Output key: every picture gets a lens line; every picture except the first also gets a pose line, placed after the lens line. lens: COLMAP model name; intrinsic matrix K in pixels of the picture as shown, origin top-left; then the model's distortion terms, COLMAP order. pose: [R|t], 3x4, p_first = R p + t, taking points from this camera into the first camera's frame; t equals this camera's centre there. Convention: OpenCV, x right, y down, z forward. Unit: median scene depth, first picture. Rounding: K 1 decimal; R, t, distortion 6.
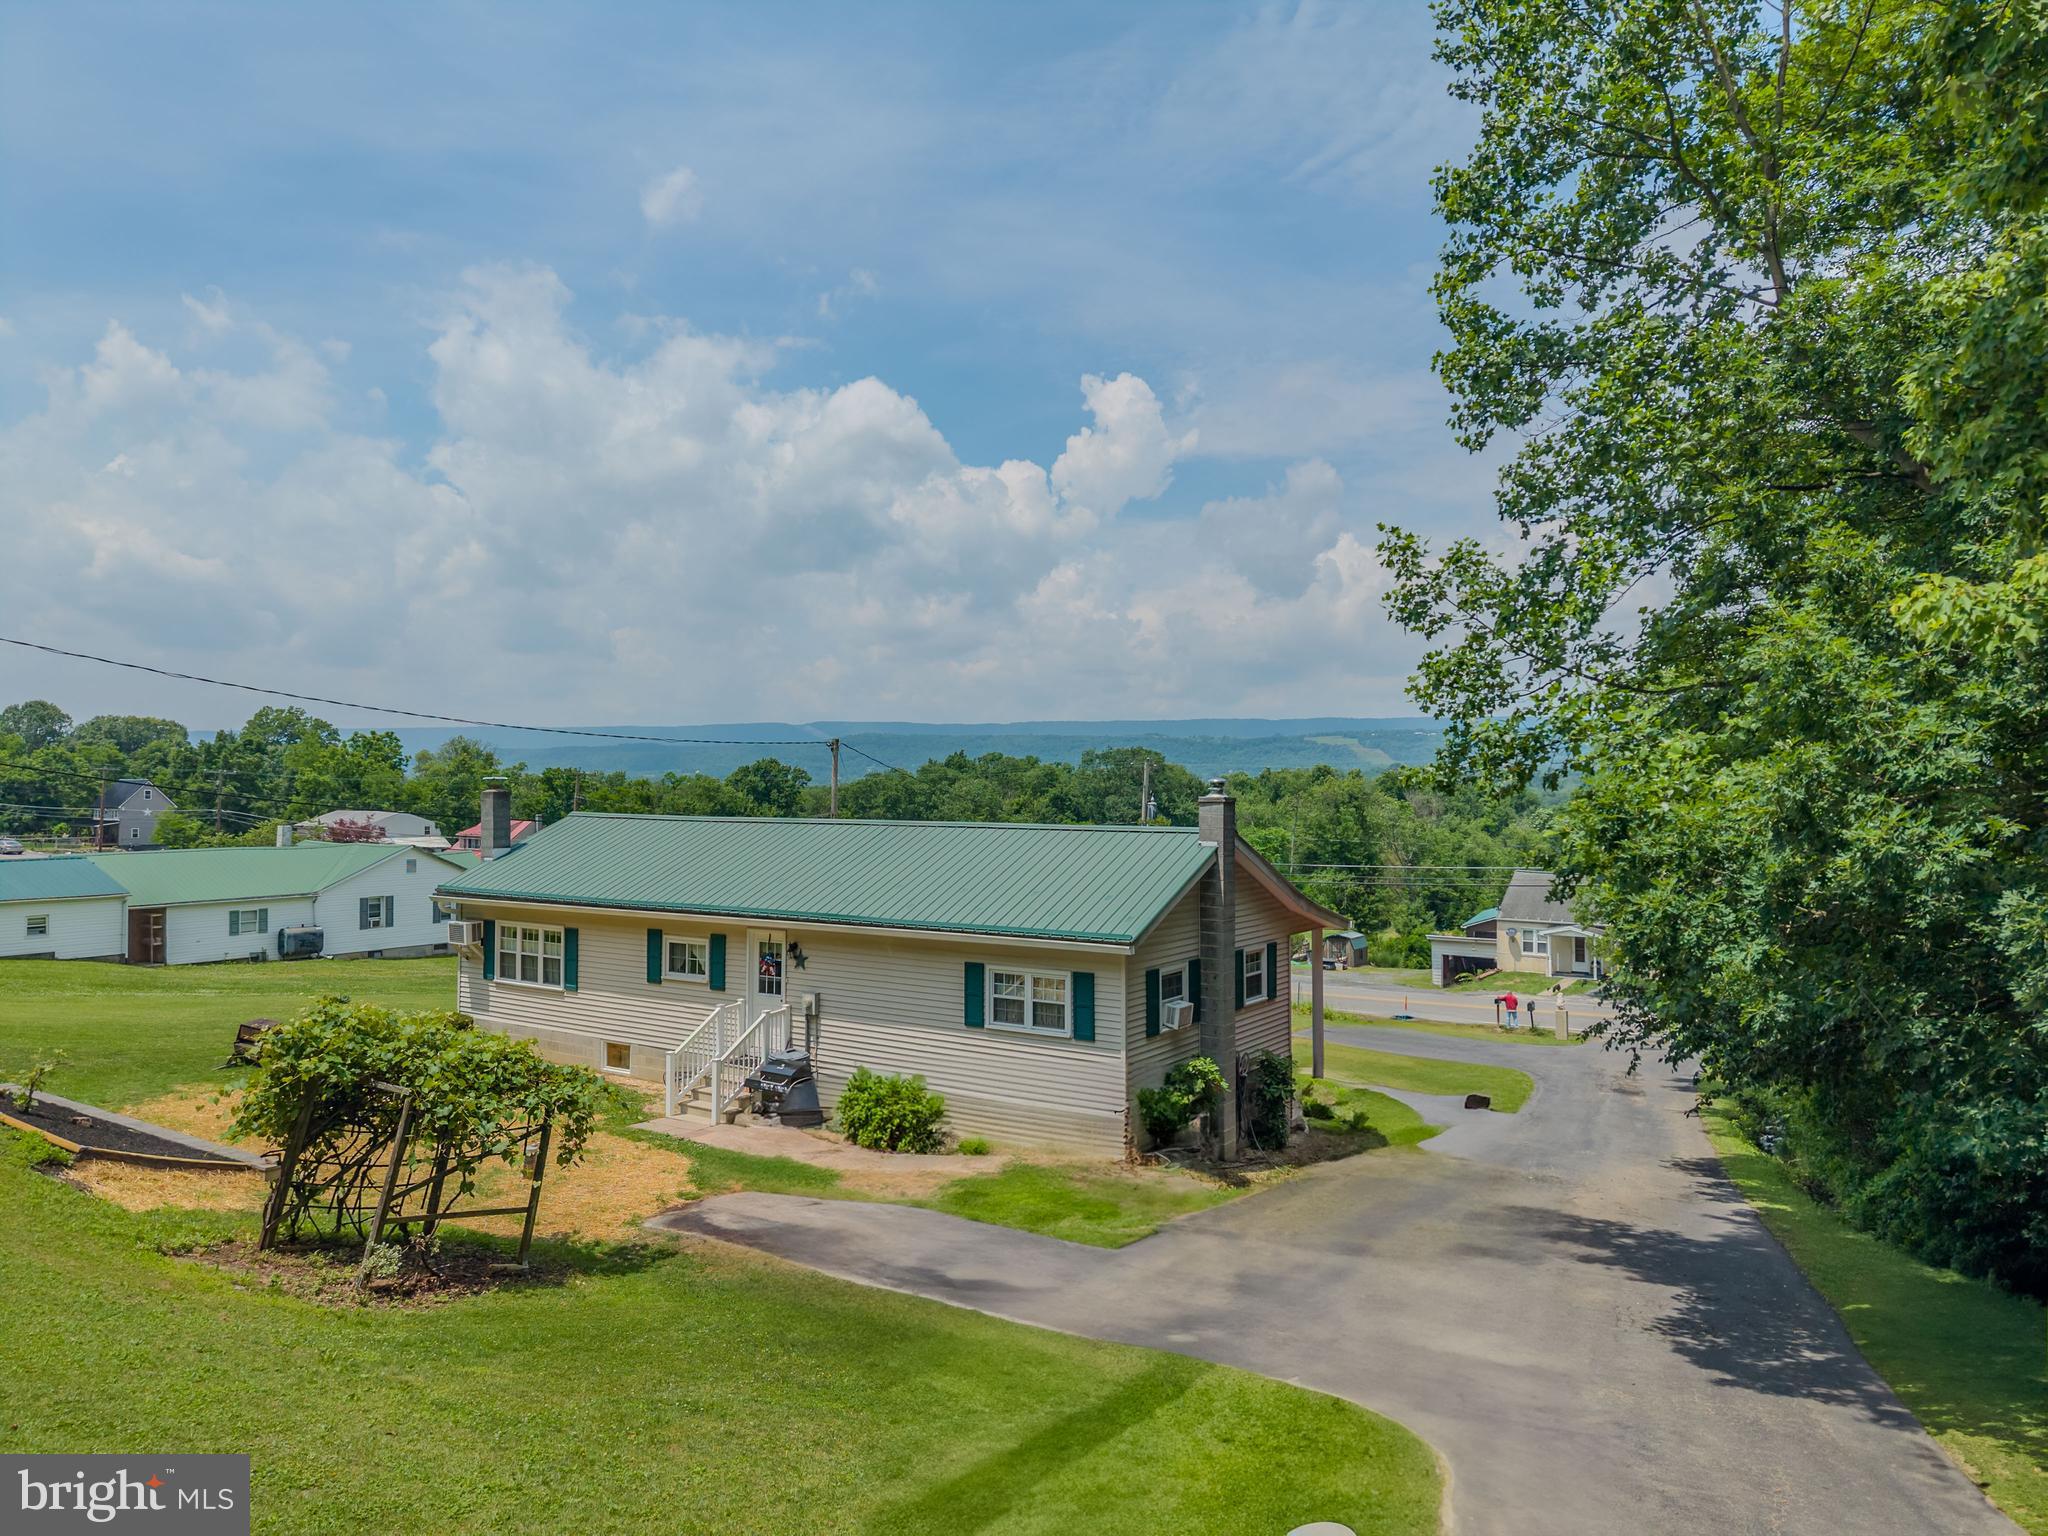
lens RADIAL K [[1370.0, 0, 1022.3], [0, 1370.0, 794.2], [0, 0, 1]] dist [0.019535, -0.025879]
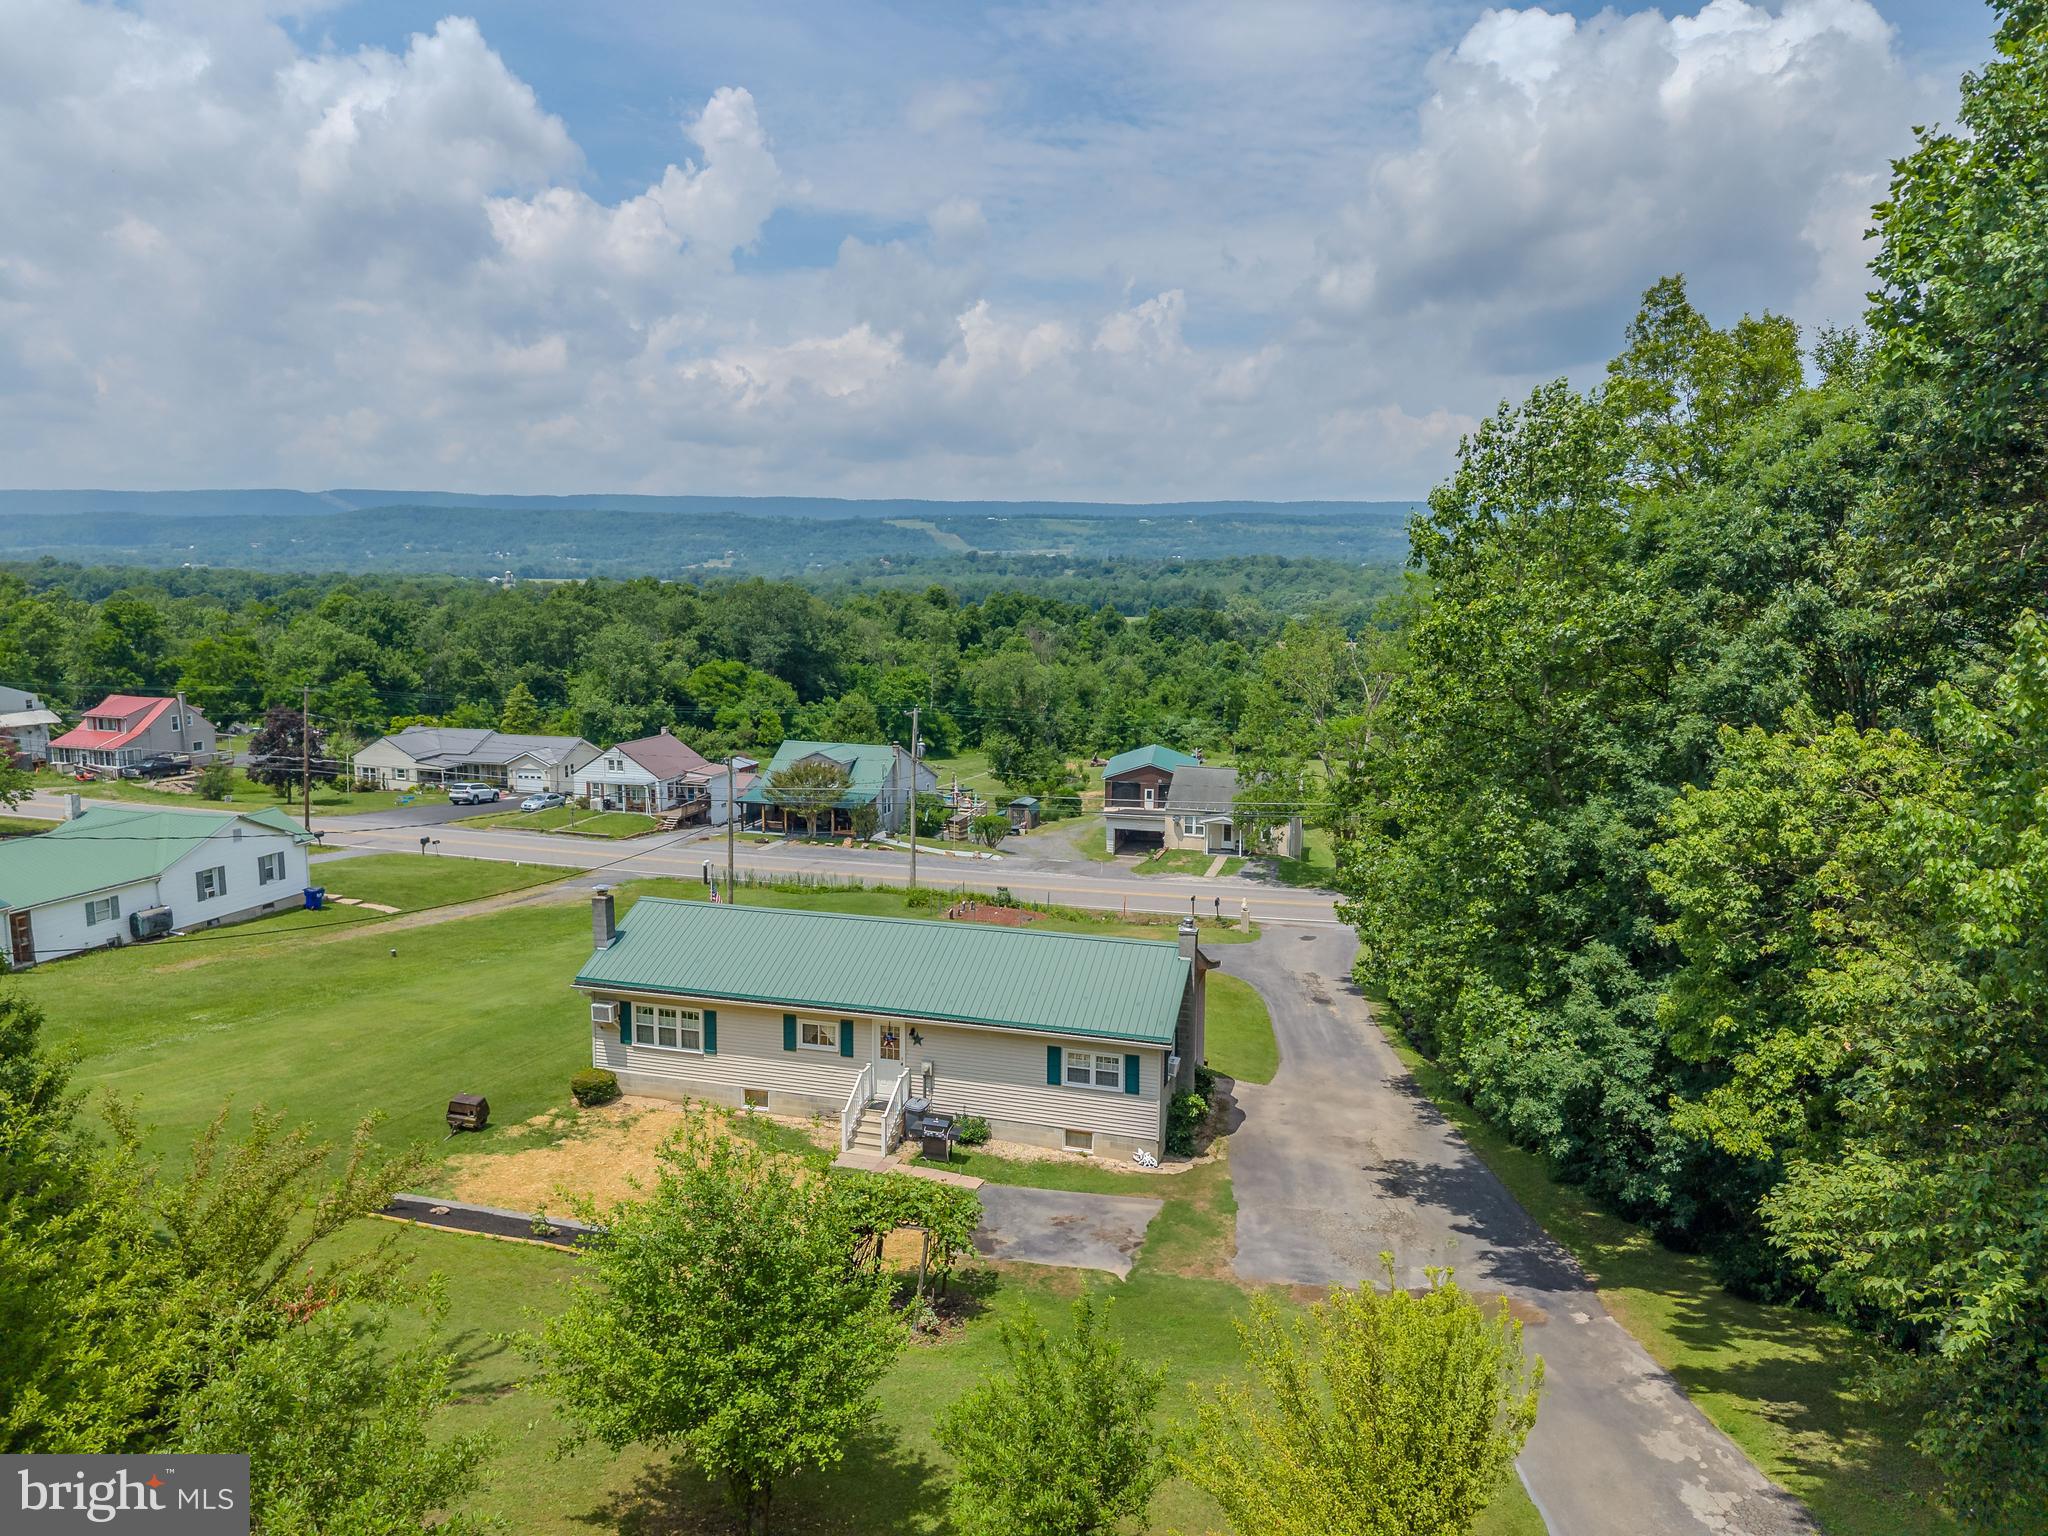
lens RADIAL K [[1369.0, 0, 1007.3], [0, 1369.0, 796.1], [0, 0, 1]] dist [0.059855, -0.072865]
pose [[0.955885, -0.042777, 0.290610, -0.427933], [-0.004631, 0.987022, 0.160518, -0.334536], [-0.293705, -0.154782, 0.943281, -0.357382]]
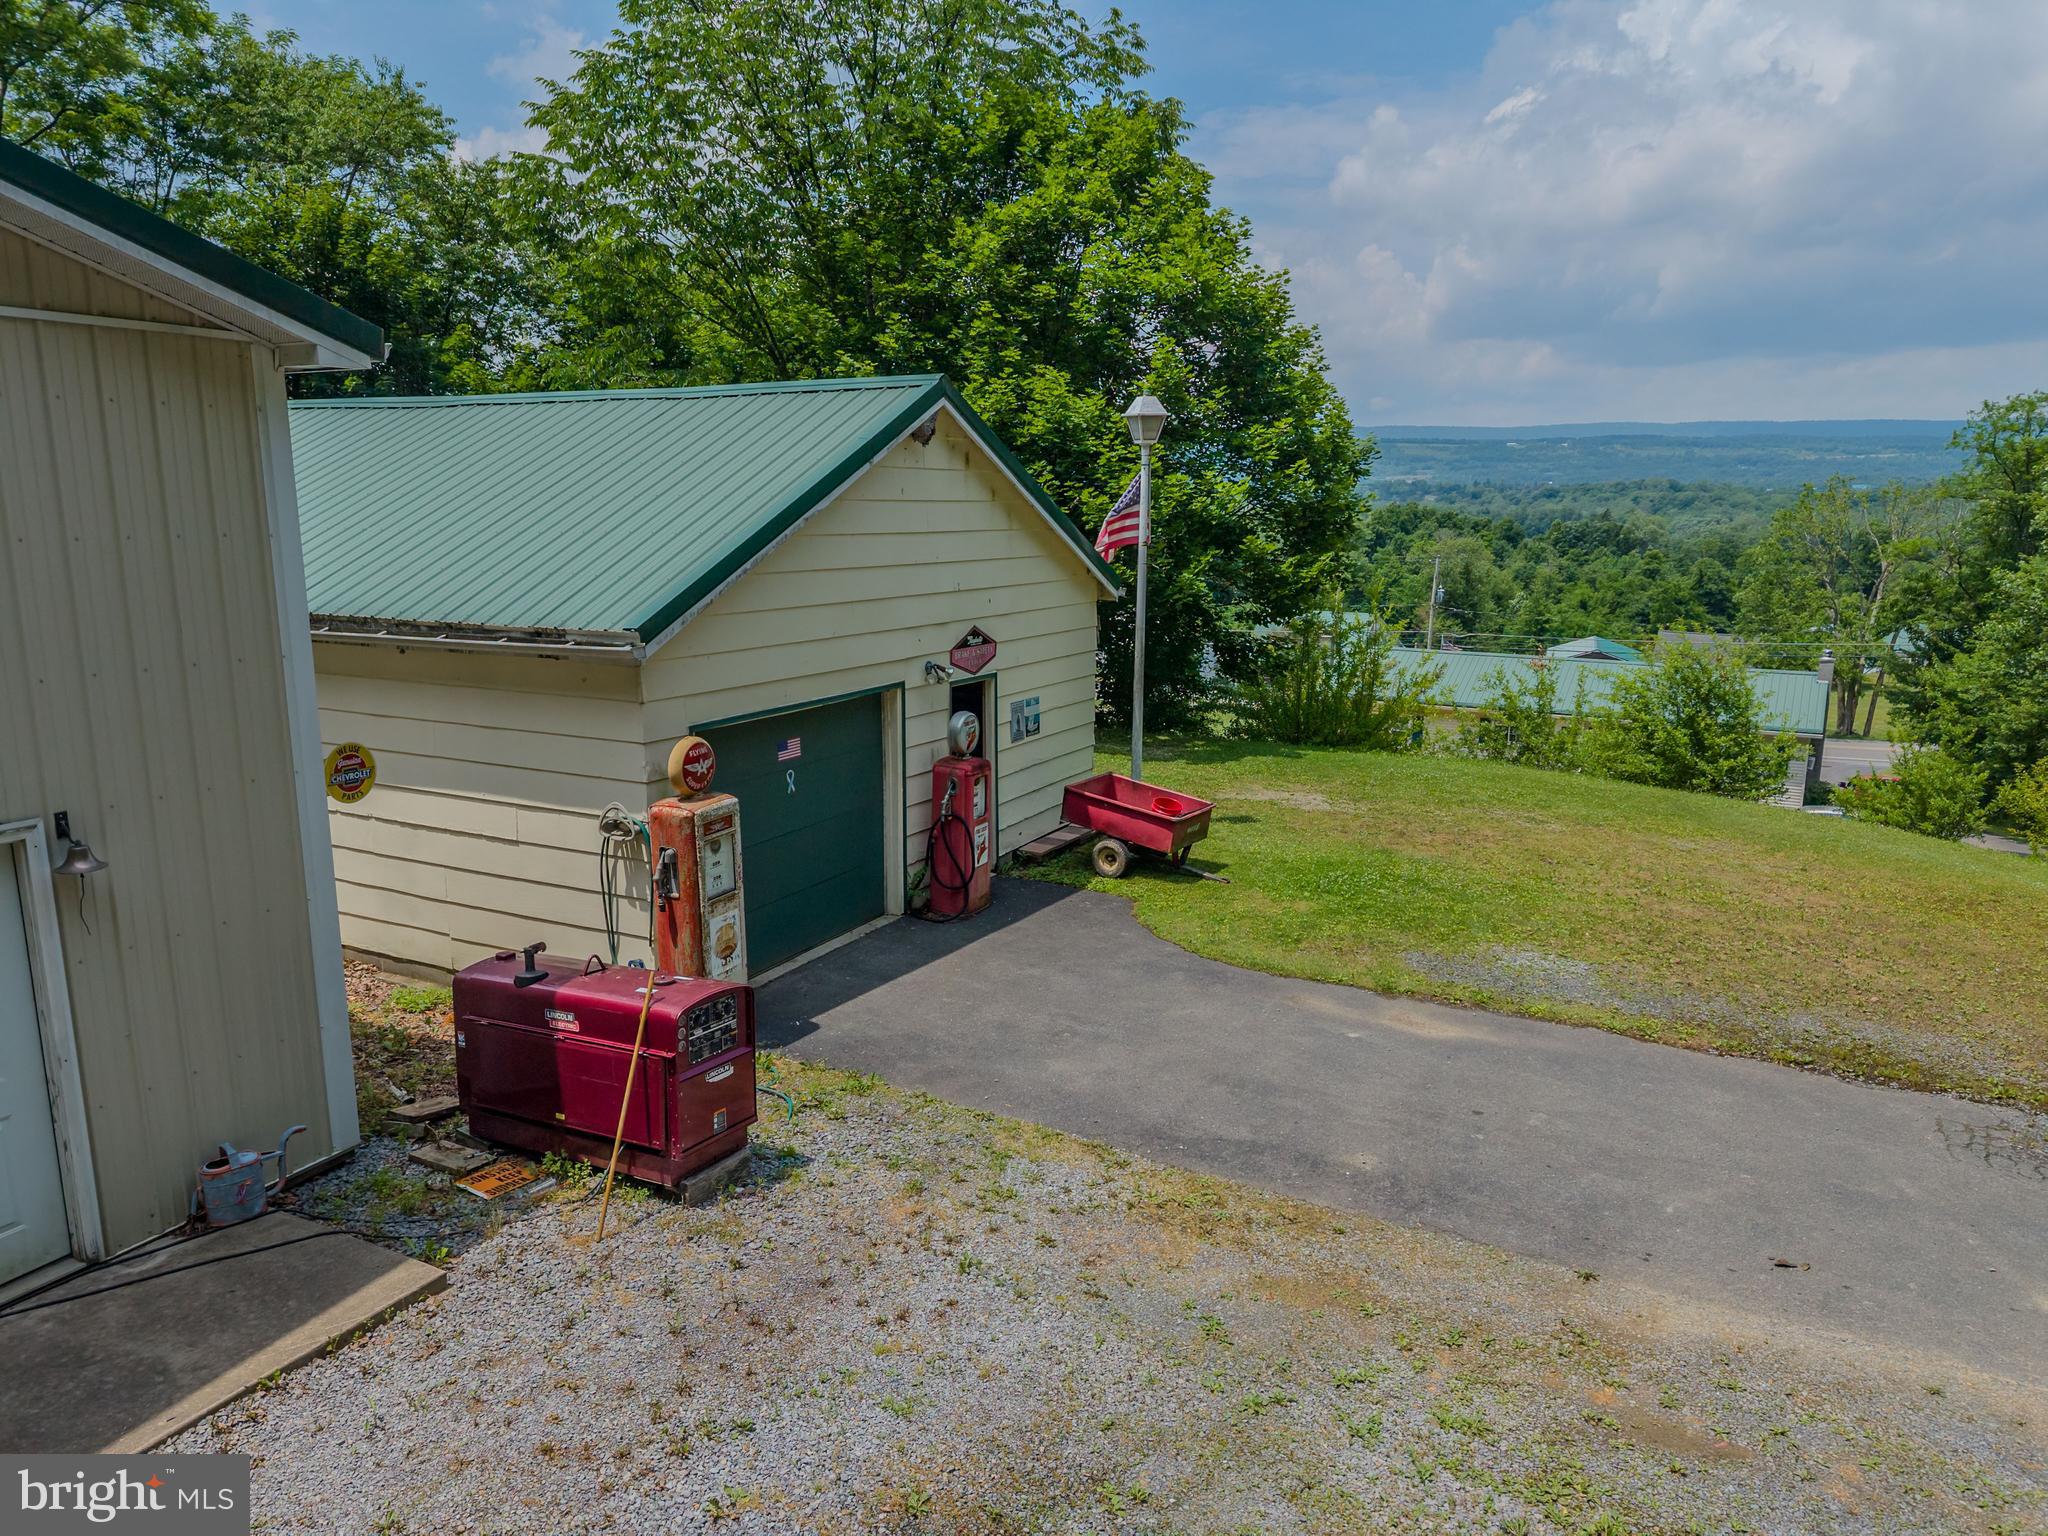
lens RADIAL K [[1369.0, 0, 1007.3], [0, 1369.0, 796.1], [0, 0, 1]] dist [0.059855, -0.072865]
pose [[0.998457, -0.015805, 0.053234, -0.978658], [0.004413, 0.978192, 0.207658, -0.194374], [-0.055355, -0.207103, 0.976752, -0.829653]]
